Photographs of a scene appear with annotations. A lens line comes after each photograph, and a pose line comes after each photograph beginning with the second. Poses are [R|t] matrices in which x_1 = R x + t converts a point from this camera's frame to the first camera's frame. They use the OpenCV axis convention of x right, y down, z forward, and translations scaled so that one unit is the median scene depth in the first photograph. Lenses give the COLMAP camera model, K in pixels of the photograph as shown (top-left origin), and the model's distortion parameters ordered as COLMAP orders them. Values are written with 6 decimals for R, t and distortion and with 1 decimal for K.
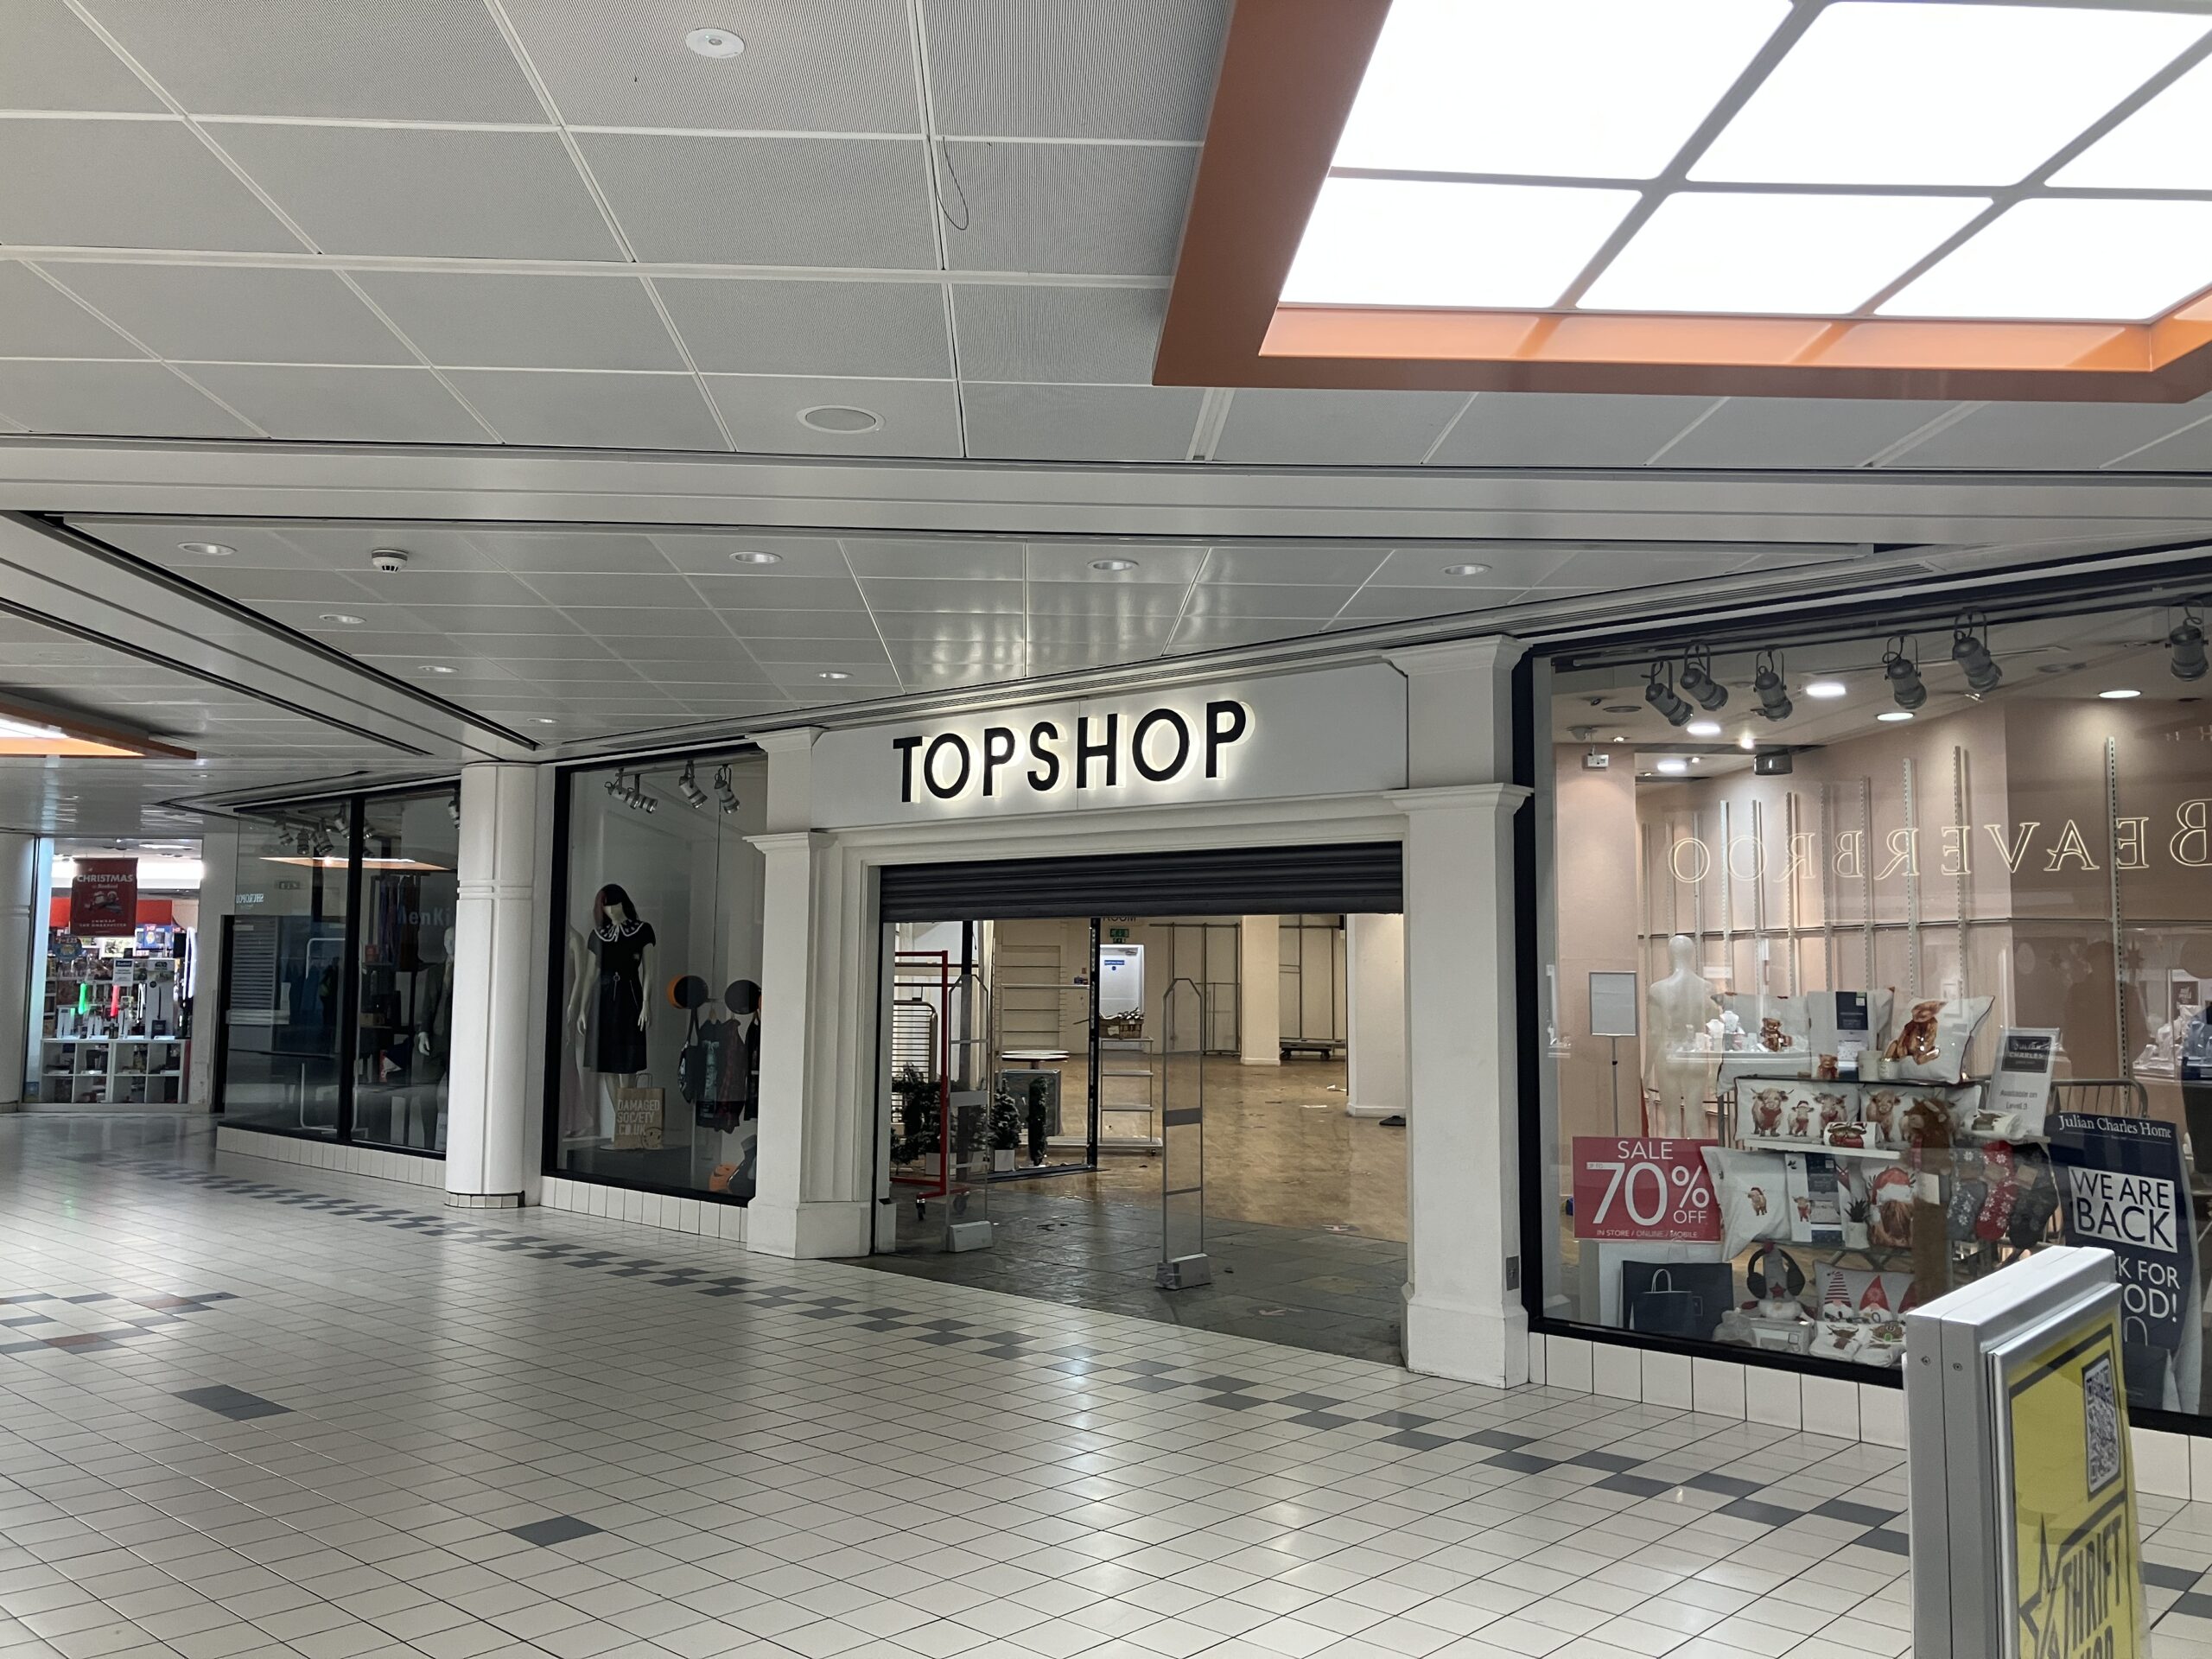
lens RADIAL K [[1800.5, 0, 1102.1], [0, 1800.5, 798.7], [0, 0, 1]] dist [0.005769, 0.003894]
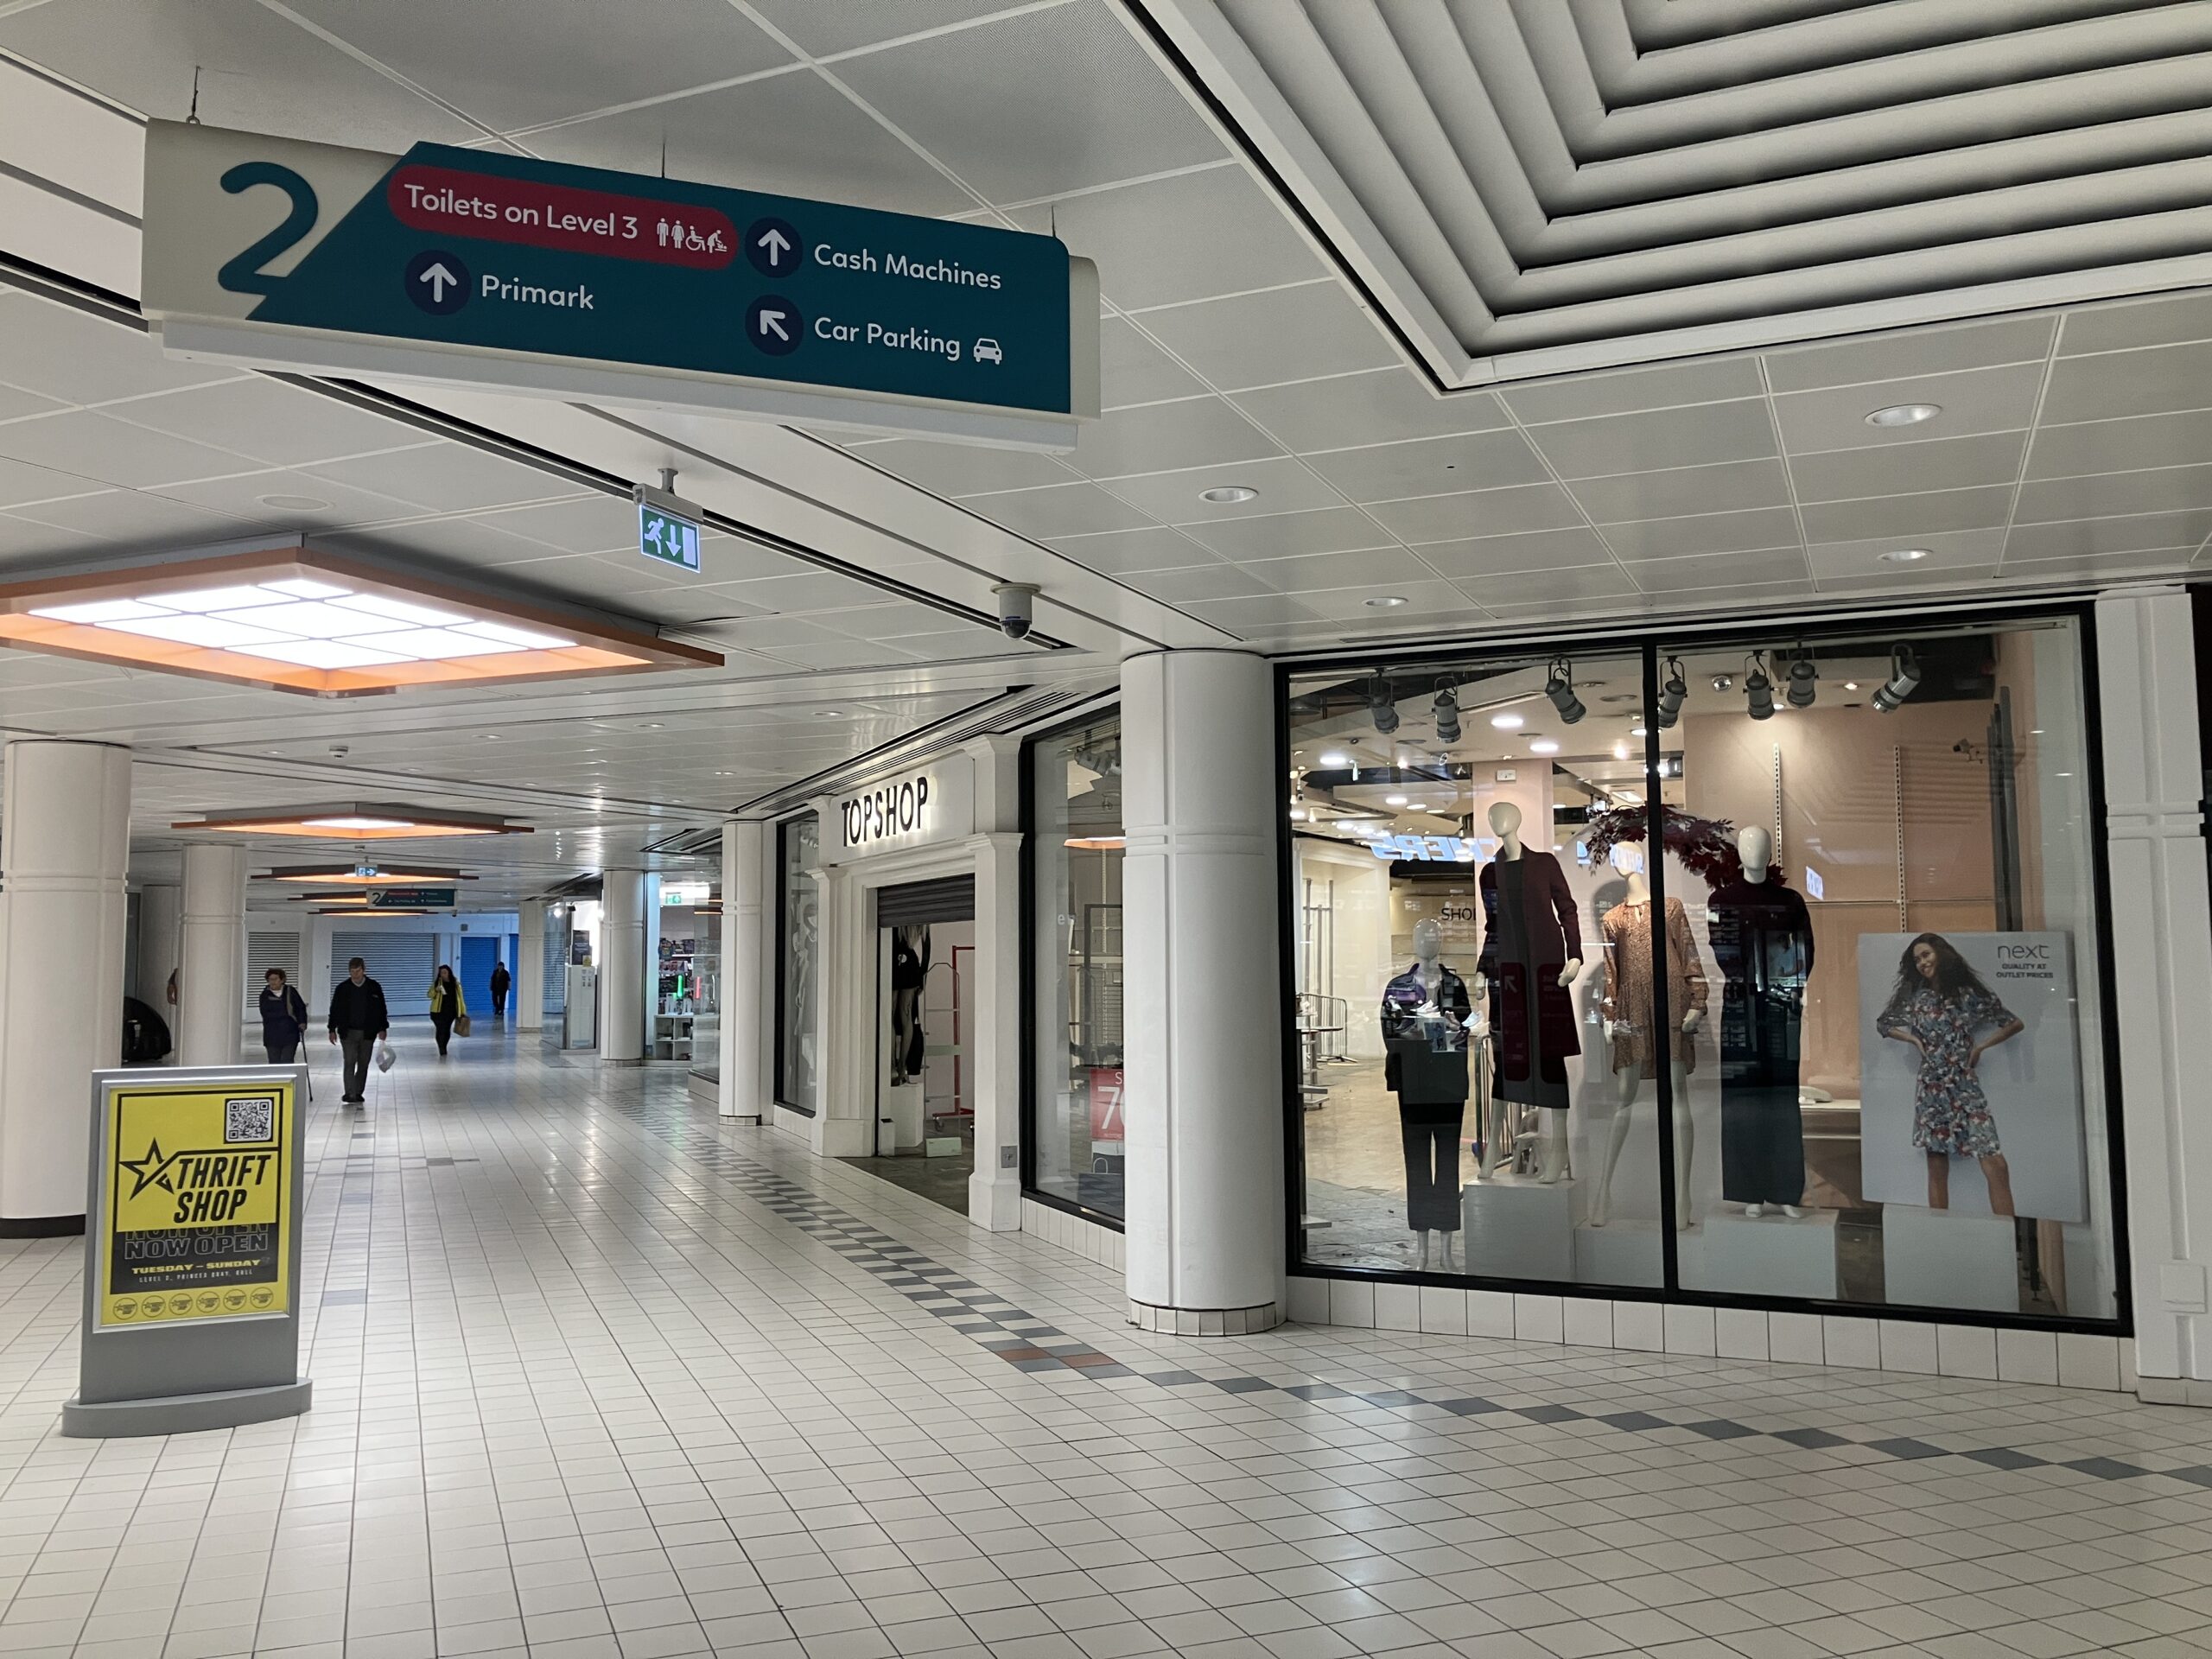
lens RADIAL K [[1800.5, 0, 1102.1], [0, 1800.5, 798.7], [0, 0, 1]] dist [0.005769, 0.003894]
pose [[0.896121, -0.055421, -0.440335, 0.675600], [0.059289, 0.998228, -0.004979, -0.015988], [0.439831, -0.021646, 0.897820, -0.210551]]
